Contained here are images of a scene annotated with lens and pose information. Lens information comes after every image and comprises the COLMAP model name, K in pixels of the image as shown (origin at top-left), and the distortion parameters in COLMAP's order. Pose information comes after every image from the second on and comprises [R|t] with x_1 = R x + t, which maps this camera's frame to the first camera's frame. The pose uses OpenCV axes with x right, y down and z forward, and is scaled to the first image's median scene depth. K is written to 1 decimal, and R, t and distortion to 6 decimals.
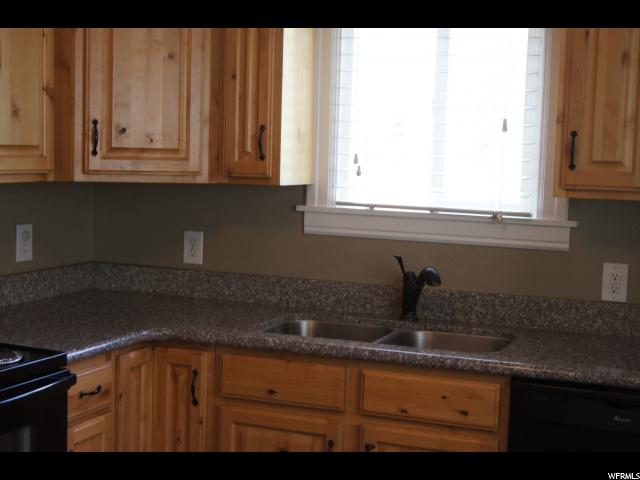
lens RADIAL K [[1126.4, 0, 320.0], [0, 1126.4, 240.0], [0, 0, 1]] dist [-0.015561, -0.089093]
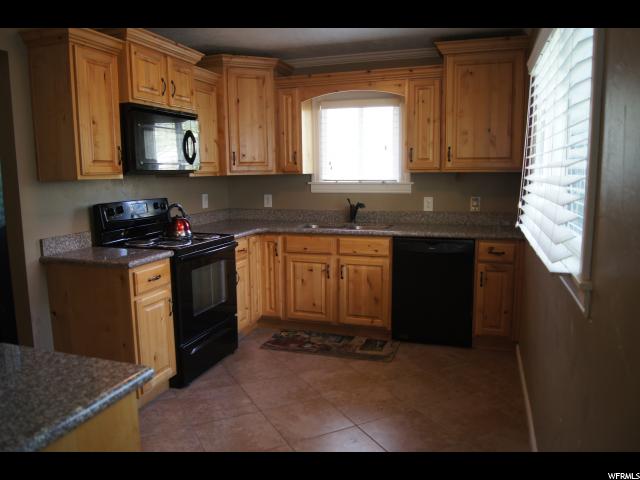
lens RADIAL K [[501.1, 0, 320.0], [0, 501.1, 240.0], [0, 0, 1]] dist [-0.089990, -0.000016]
pose [[0.998108, -0.049083, 0.037036, -0.049178], [0.046717, 0.996966, 0.062252, 0.037844], [-0.039980, -0.060404, 0.997373, -0.201682]]
